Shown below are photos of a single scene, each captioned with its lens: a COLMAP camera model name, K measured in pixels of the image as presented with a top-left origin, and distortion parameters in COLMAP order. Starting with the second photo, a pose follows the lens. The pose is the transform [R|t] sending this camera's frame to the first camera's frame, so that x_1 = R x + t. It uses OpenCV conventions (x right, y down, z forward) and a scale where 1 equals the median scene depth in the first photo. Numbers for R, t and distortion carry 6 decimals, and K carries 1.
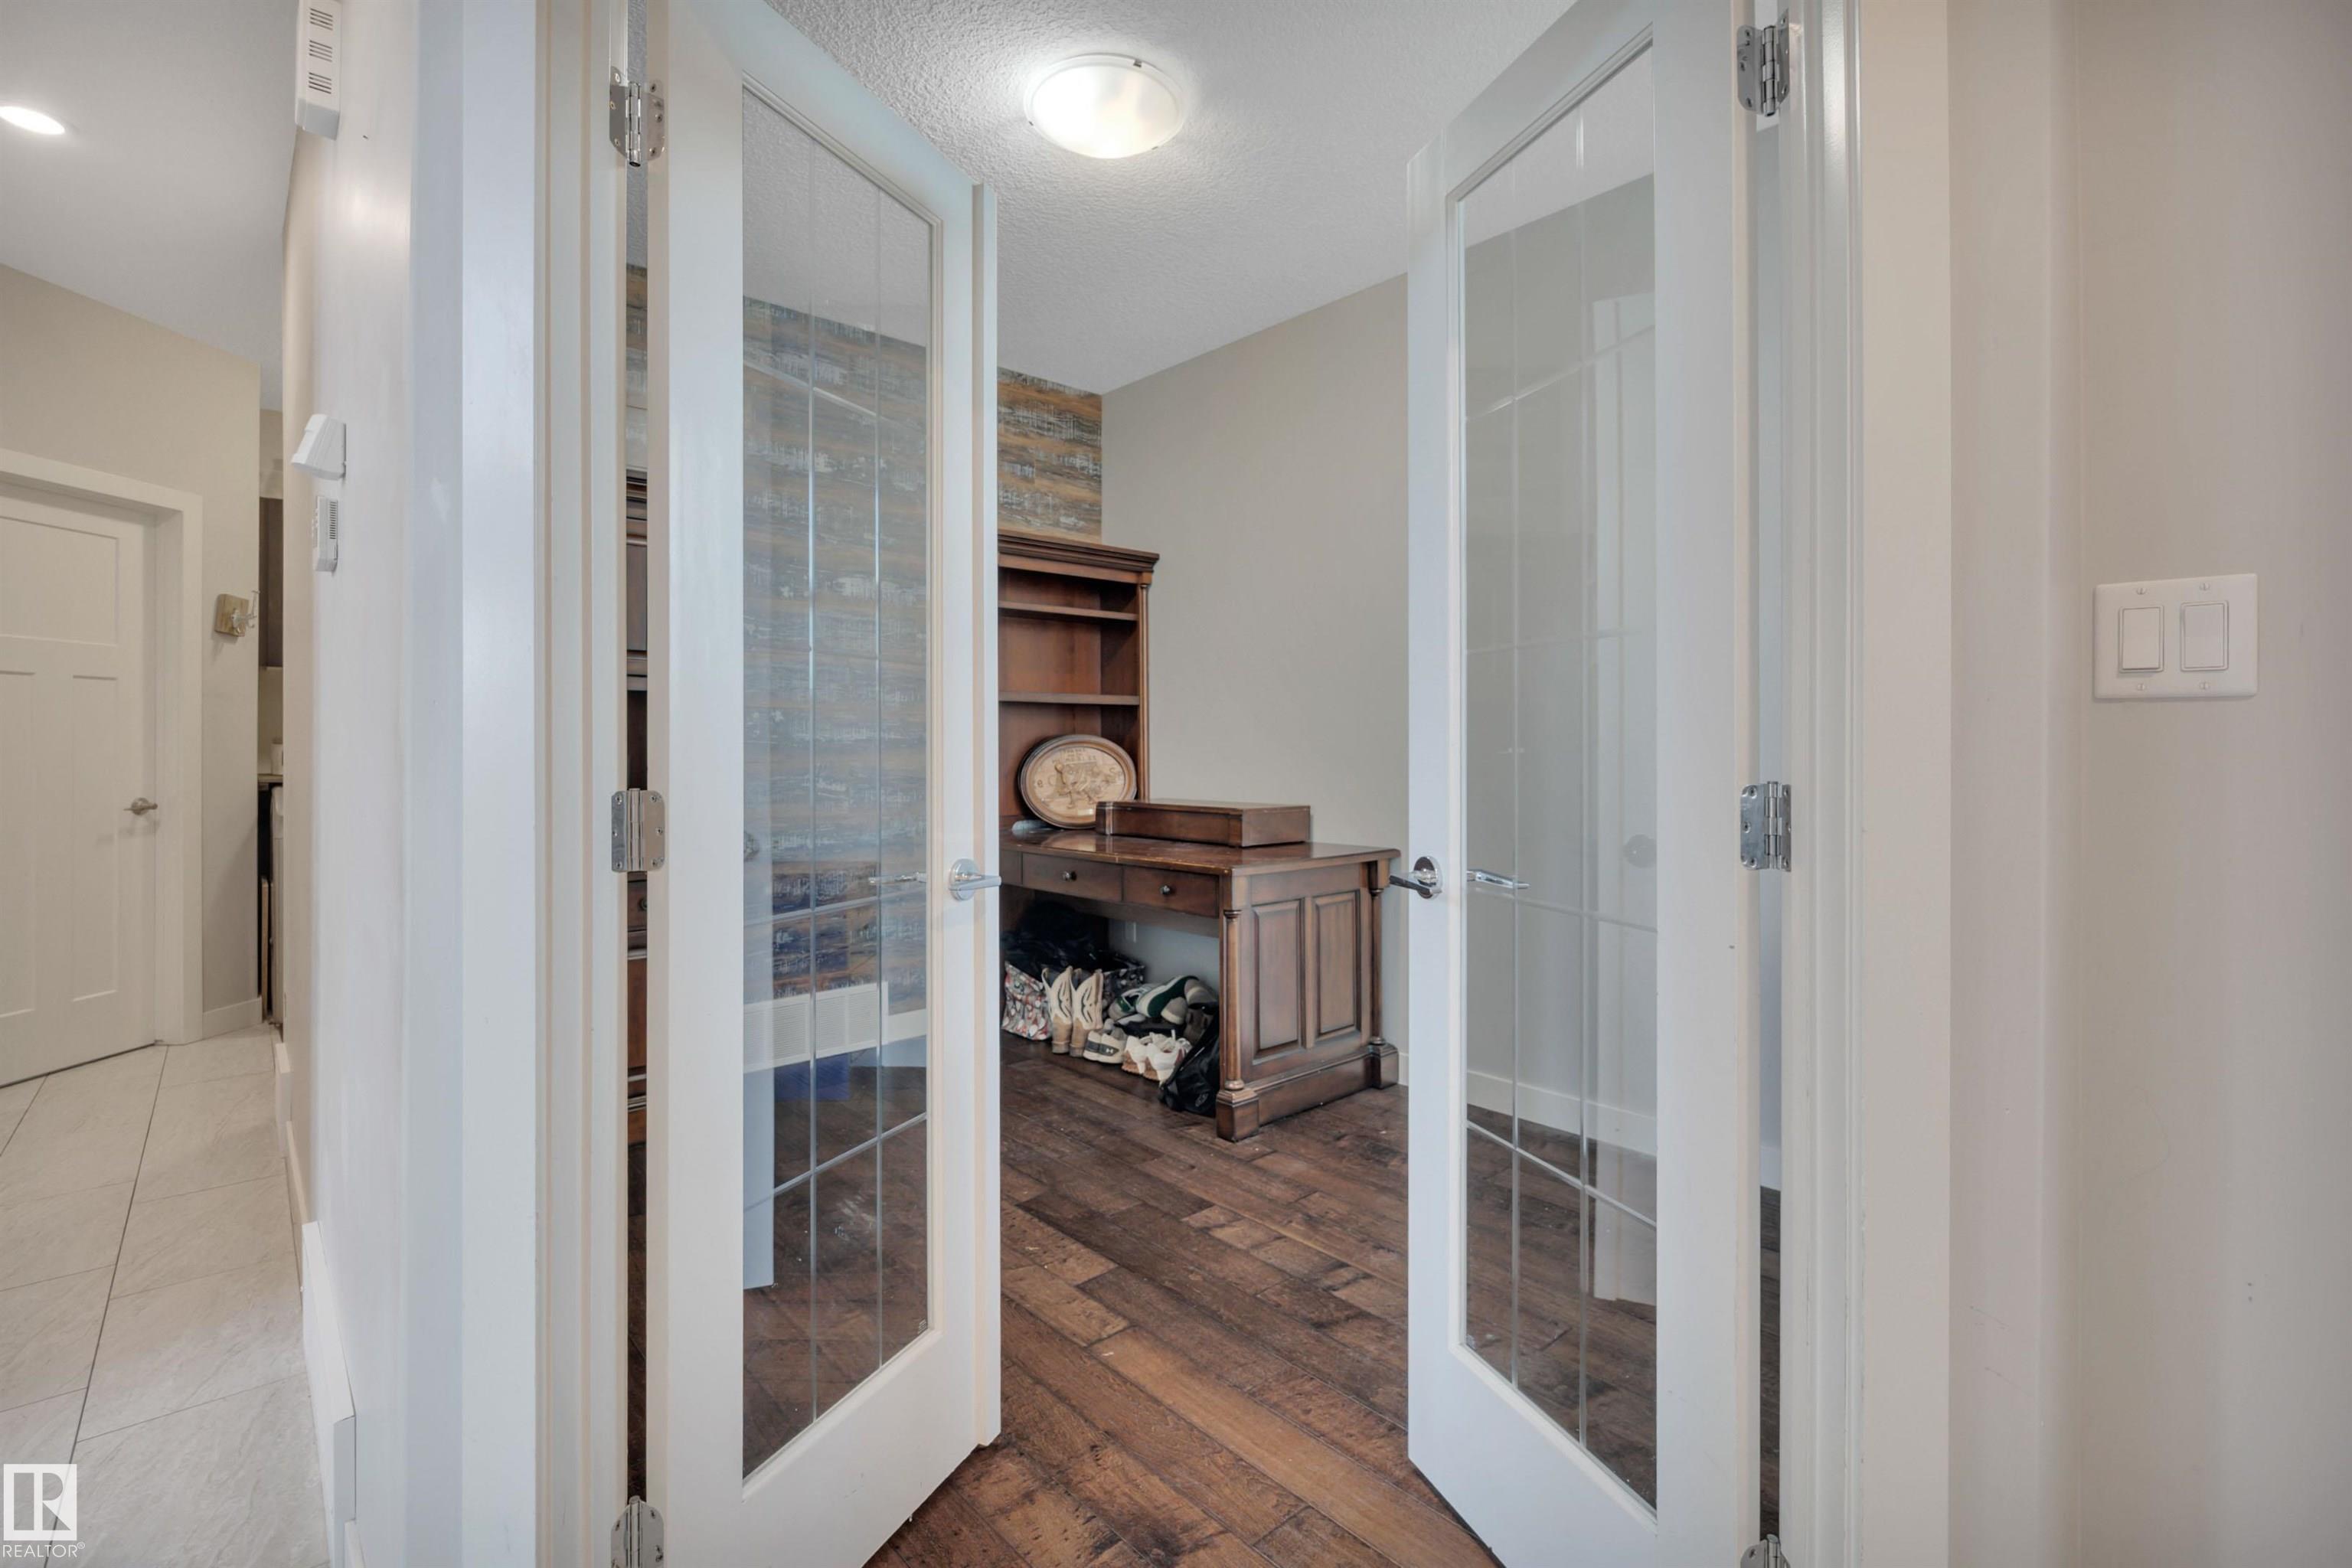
lens RADIAL K [[1045.7, 0, 1175.2], [0, 1045.7, 741.5], [0, 0, 1]] dist [-0.001973, -0.000316]
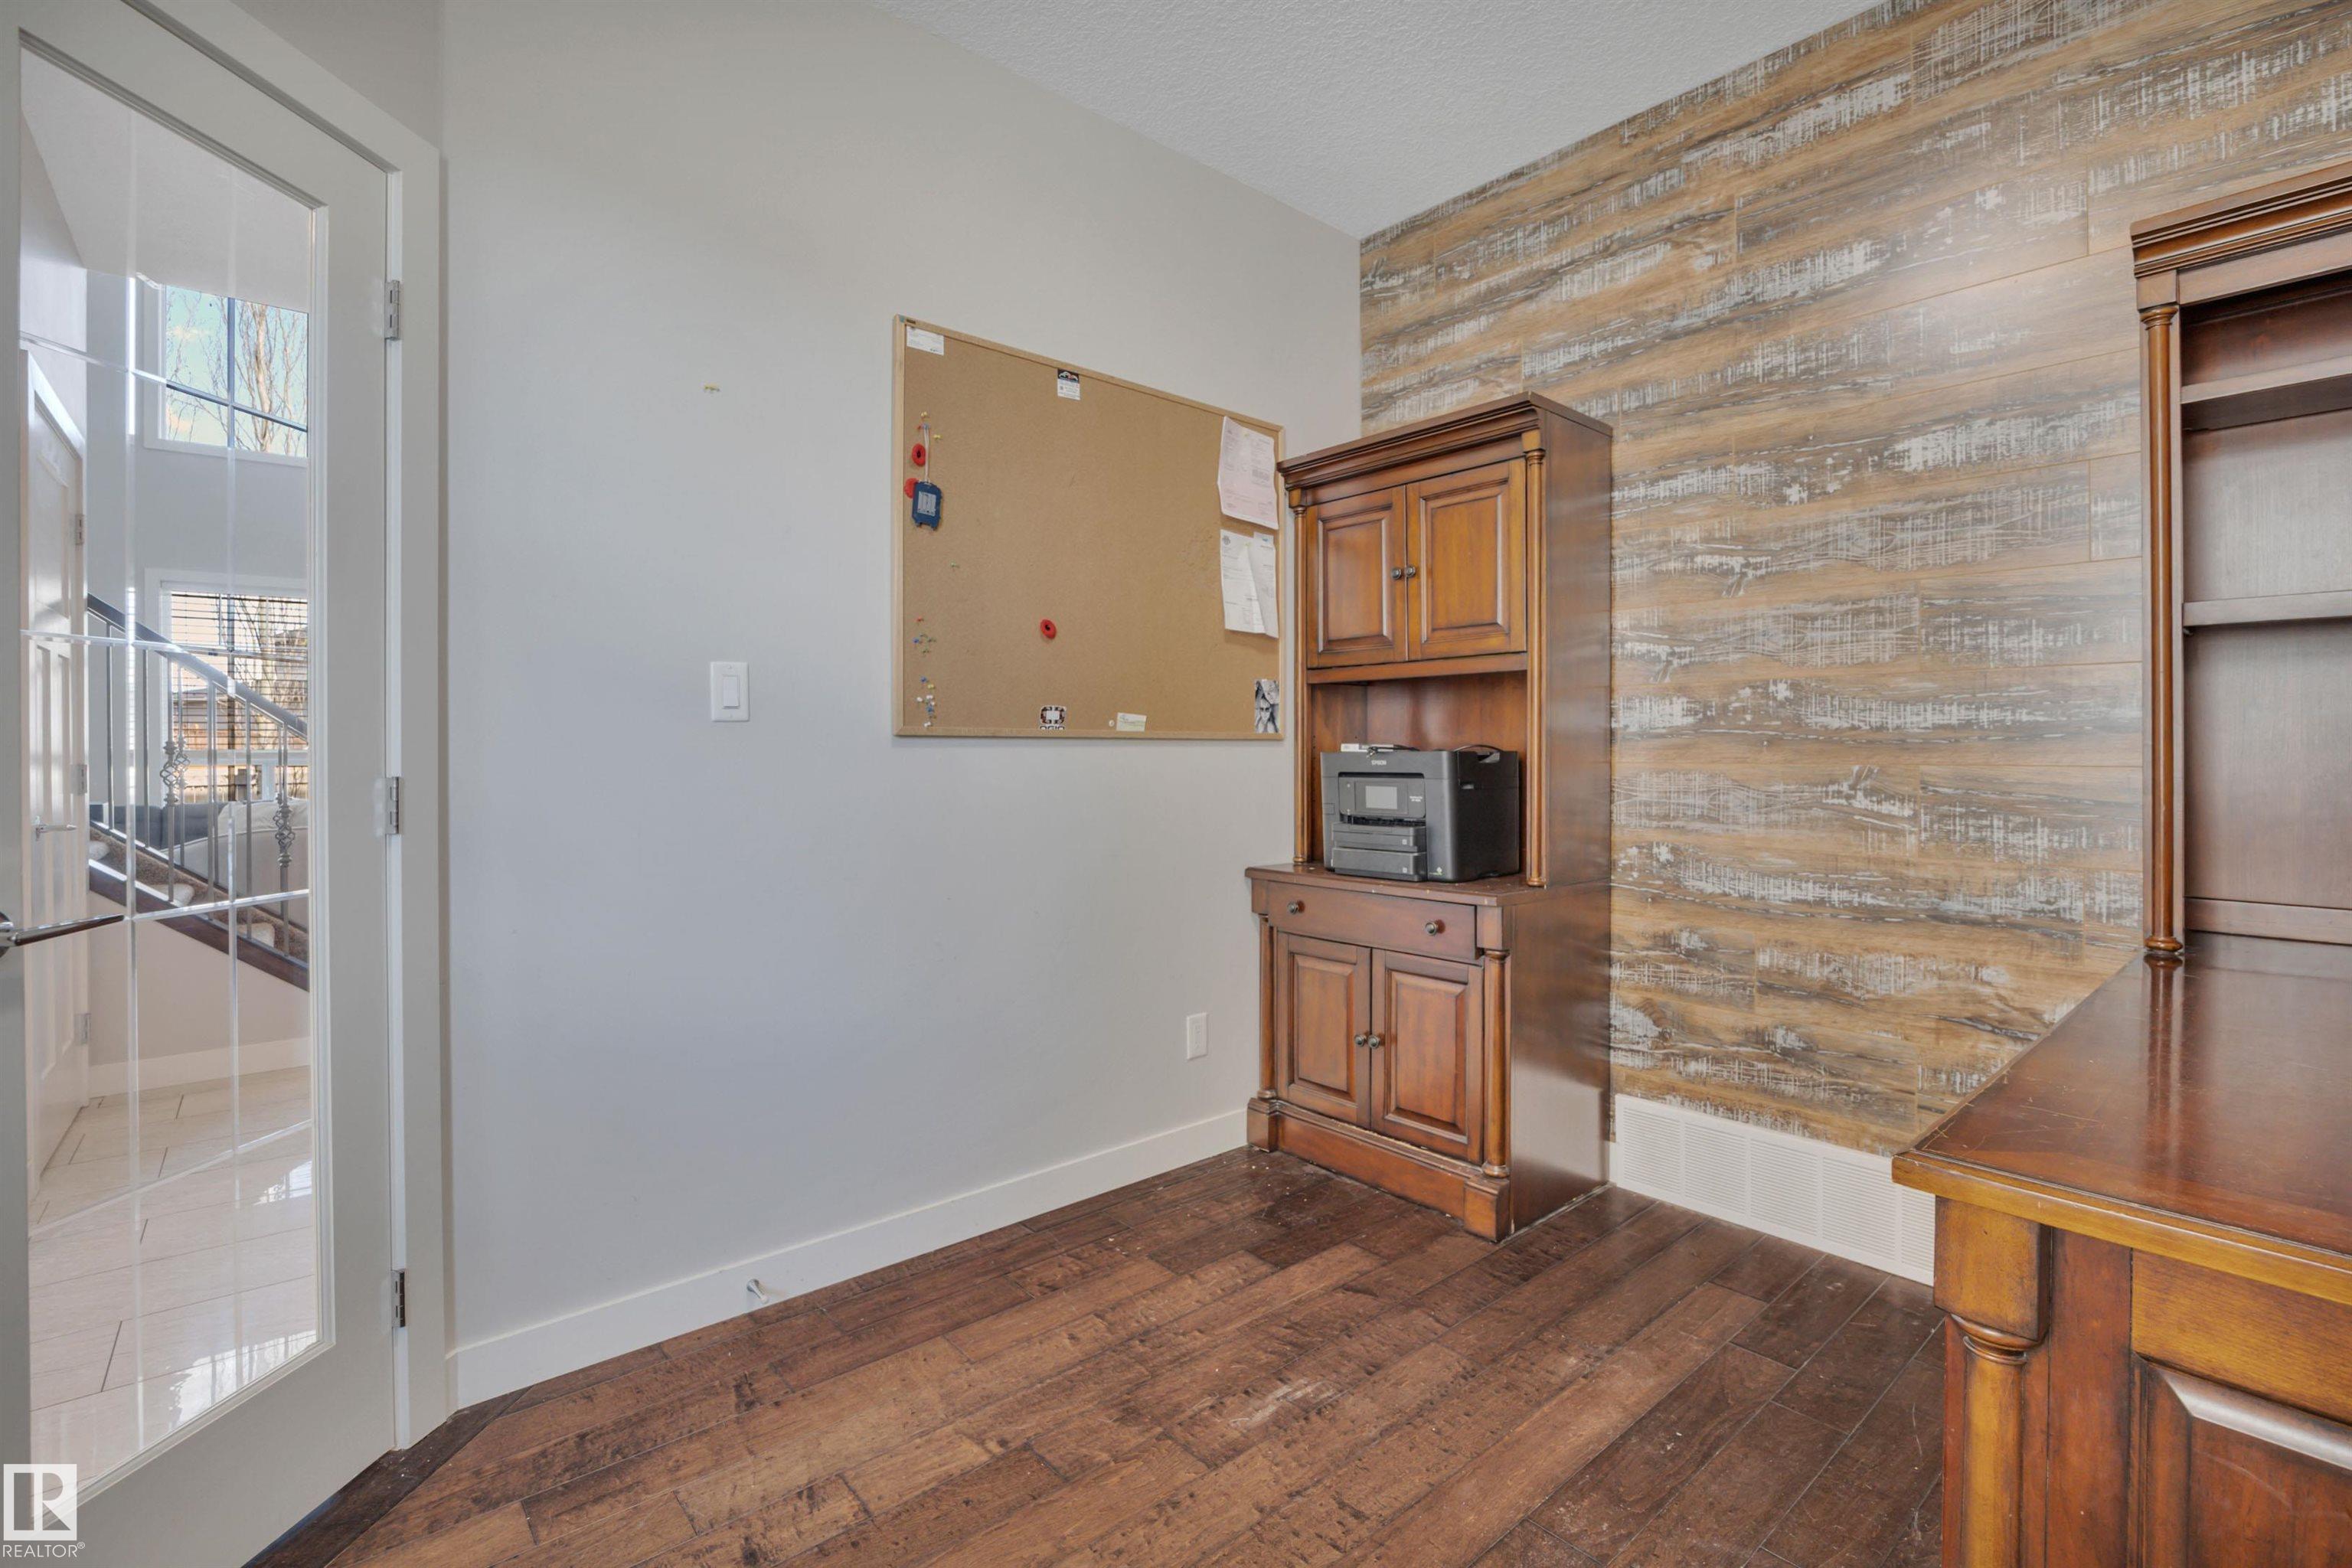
lens RADIAL K [[1045.7, 0, 1175.2], [0, 1045.7, 741.5], [0, 0, 1]] dist [-0.001973, -0.000316]
pose [[-0.023978, -0.001929, -0.999711, 0.259699], [0.003811, 0.999991, -0.002021, 0.006465], [0.999705, -0.003859, -0.023971, 0.618809]]
